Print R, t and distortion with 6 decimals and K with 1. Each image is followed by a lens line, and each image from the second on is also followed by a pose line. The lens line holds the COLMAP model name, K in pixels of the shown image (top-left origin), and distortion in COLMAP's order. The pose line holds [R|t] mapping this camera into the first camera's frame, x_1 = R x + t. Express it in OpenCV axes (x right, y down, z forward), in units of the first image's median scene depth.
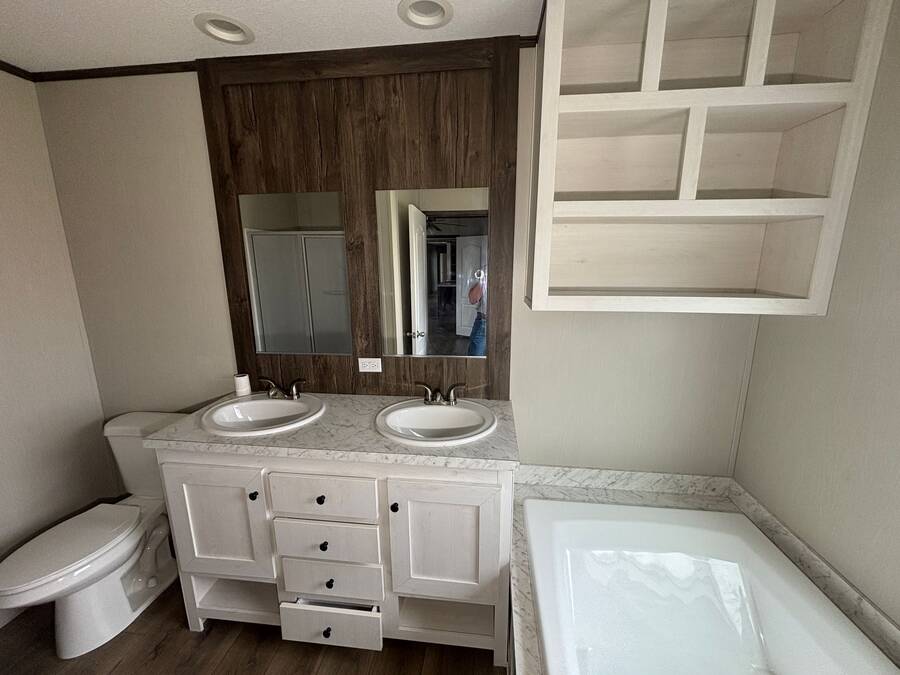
lens RADIAL K [[362.6, 0, 445.4], [0, 362.6, 333.3], [0, 0, 1]] dist [-0.001623, 0.000008]
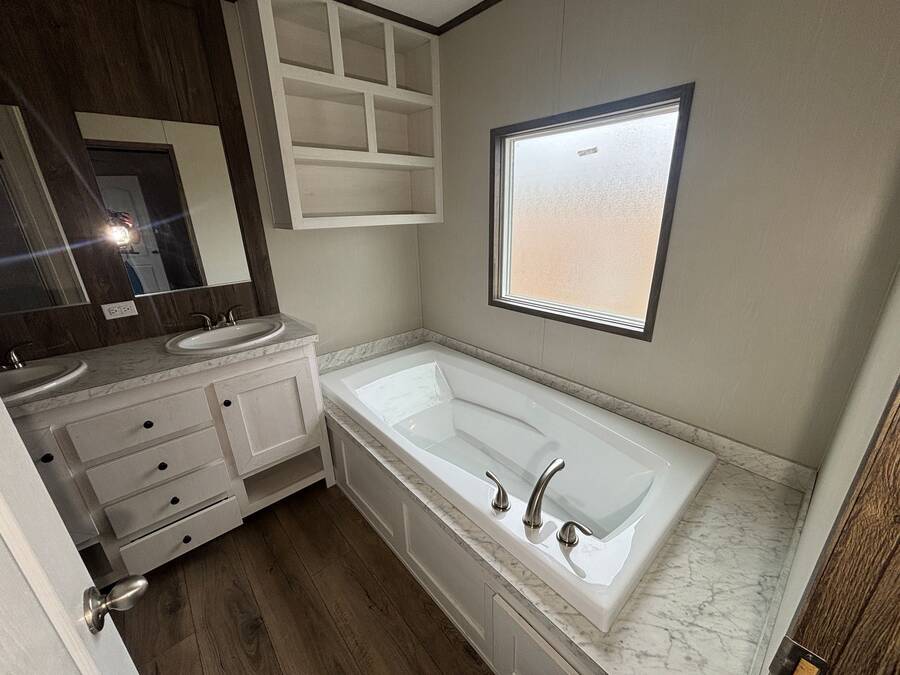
lens RADIAL K [[360.5, 0, 449.9], [0, 360.5, 319.7], [0, 0, 1]] dist [0.019358, 0.000085]
pose [[0.670994, -0.247926, 0.698785, -0.392081], [0.174492, 0.968772, 0.176164, 0.121529], [-0.720639, 0.003728, 0.693301, -0.346059]]
